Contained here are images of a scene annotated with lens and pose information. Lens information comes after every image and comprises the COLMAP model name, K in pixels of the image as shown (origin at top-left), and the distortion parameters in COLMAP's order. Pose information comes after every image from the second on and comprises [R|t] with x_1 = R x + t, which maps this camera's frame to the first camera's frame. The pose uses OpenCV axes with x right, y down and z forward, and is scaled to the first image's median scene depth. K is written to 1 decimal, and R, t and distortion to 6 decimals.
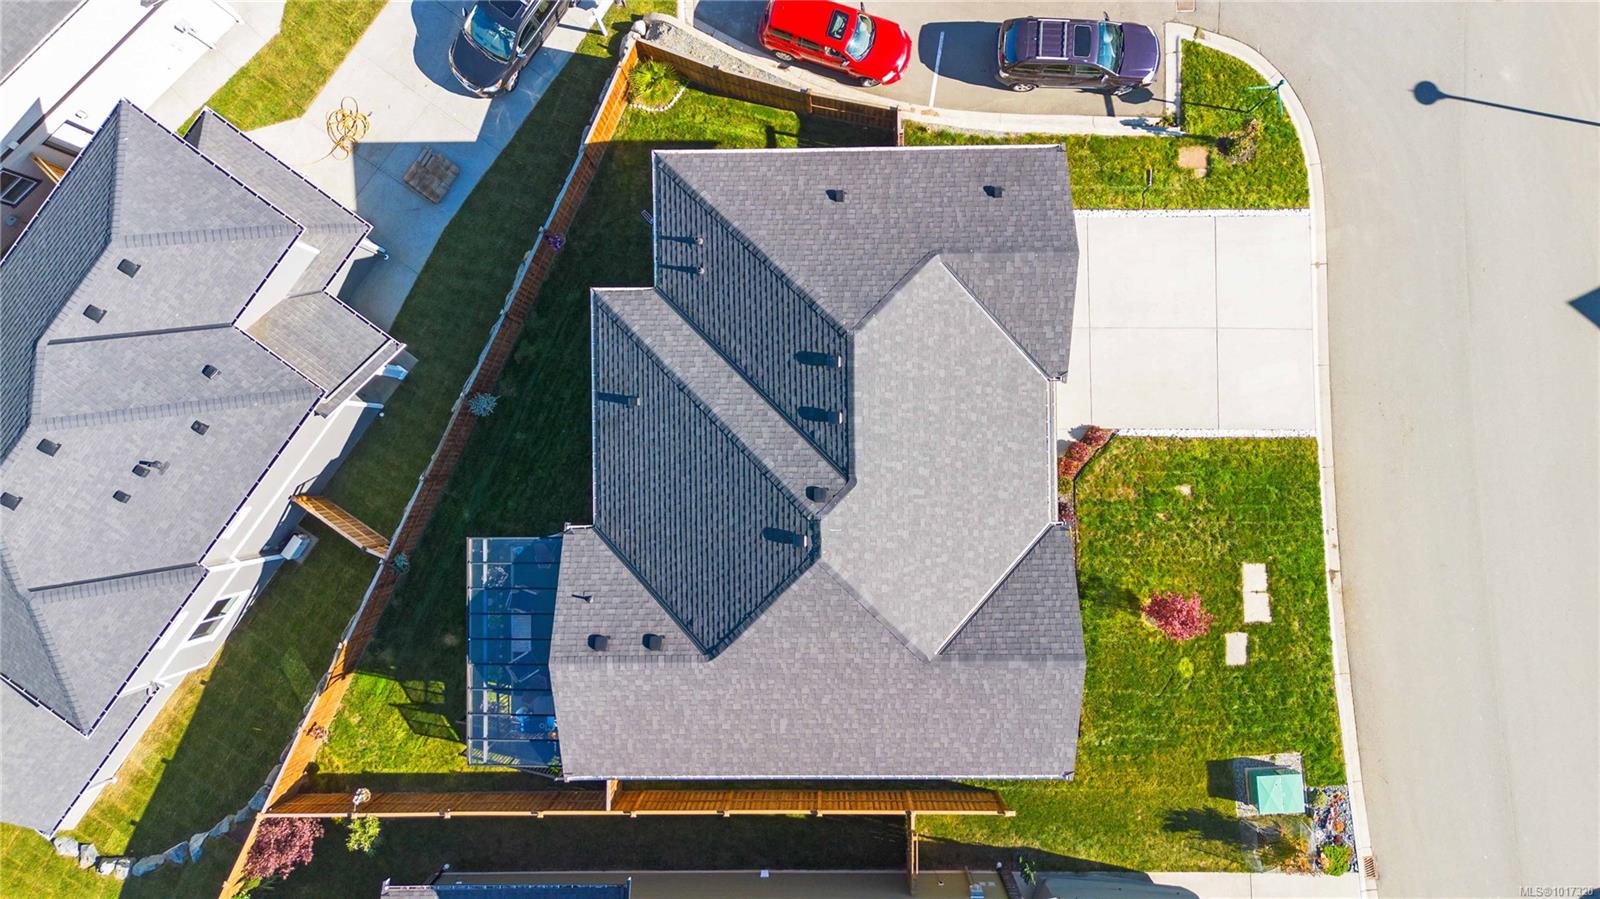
lens RADIAL K [[1127.6, 0, 803.5], [0, 1127.6, 450.7], [0, 0, 1]] dist [0.074607, -0.071685]
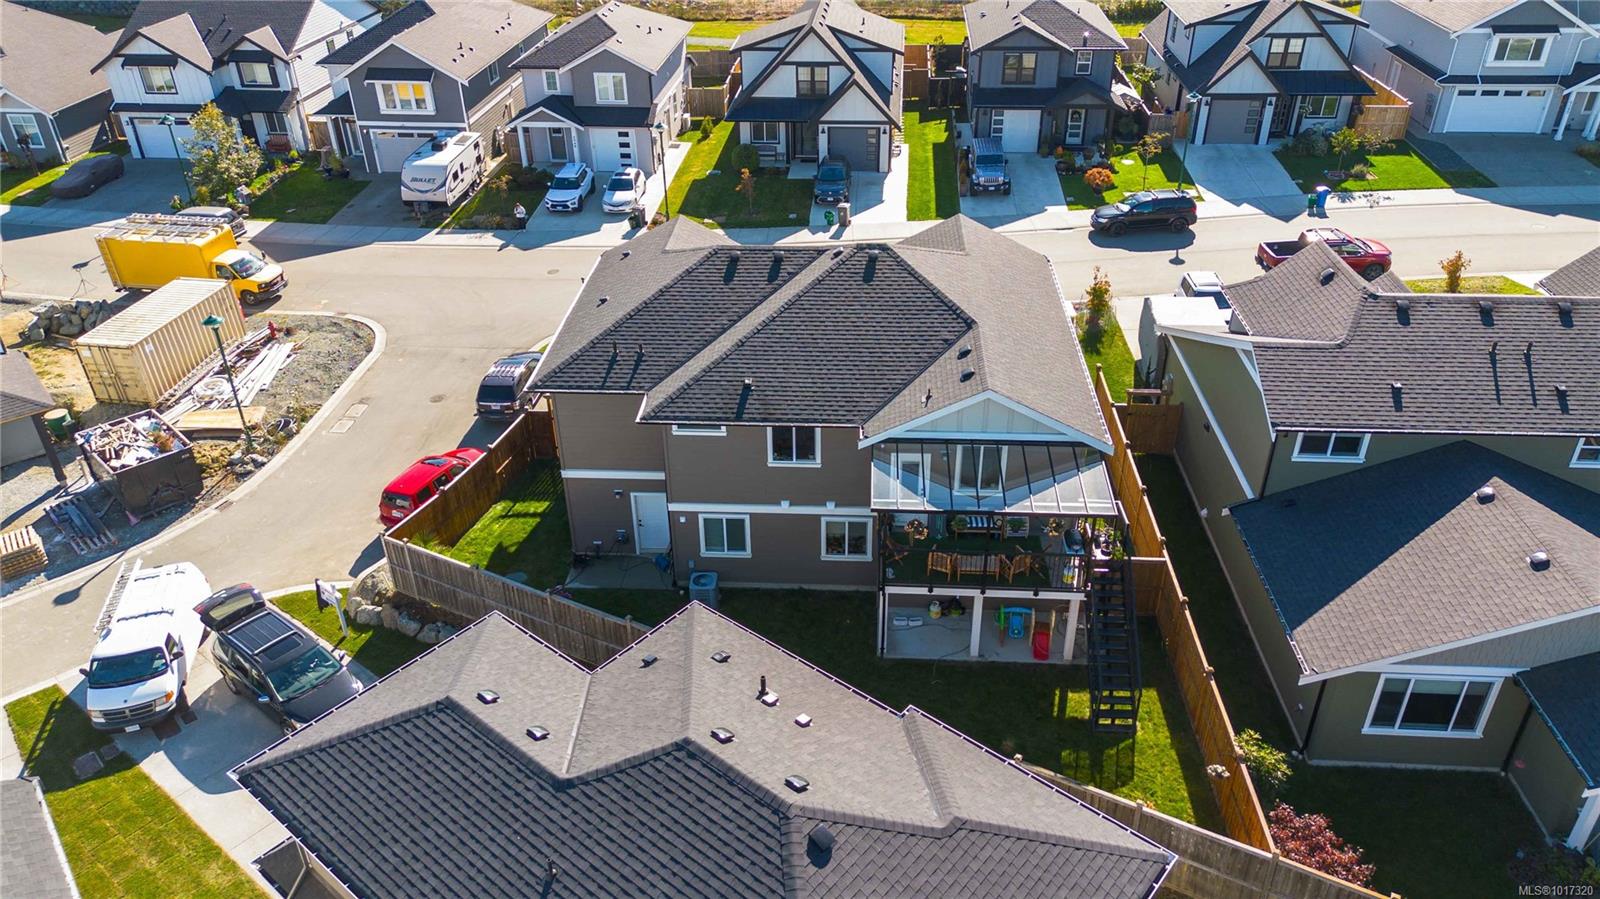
lens RADIAL K [[1127.6, 0, 803.5], [0, 1127.6, 450.7], [0, 0, 1]] dist [0.074607, -0.071685]
pose [[0.067438, -0.510636, 0.857148, -1.099209], [0.997670, 0.025625, -0.063228, 0.079987], [0.010322, 0.859415, 0.511174, 0.486704]]
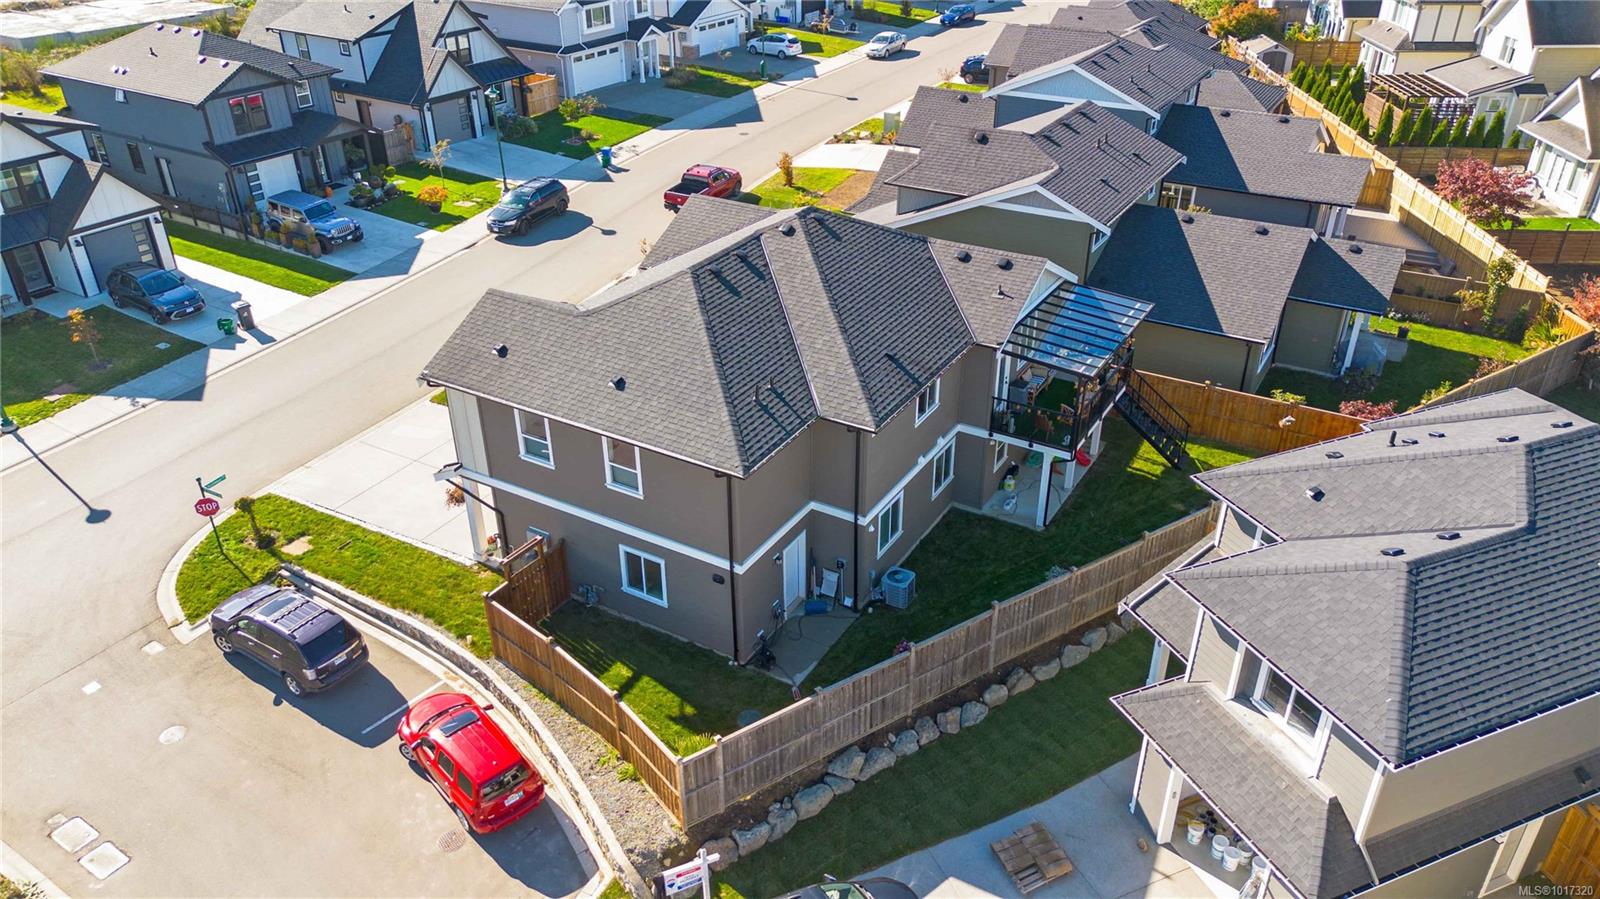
lens RADIAL K [[1127.6, 0, 803.5], [0, 1127.6, 450.7], [0, 0, 1]] dist [0.074607, -0.071685]
pose [[-0.854783, -0.246691, 0.456606, -0.577391], [0.518813, -0.428836, 0.739549, -0.894789], [0.013369, 0.869047, 0.494548, 0.540083]]
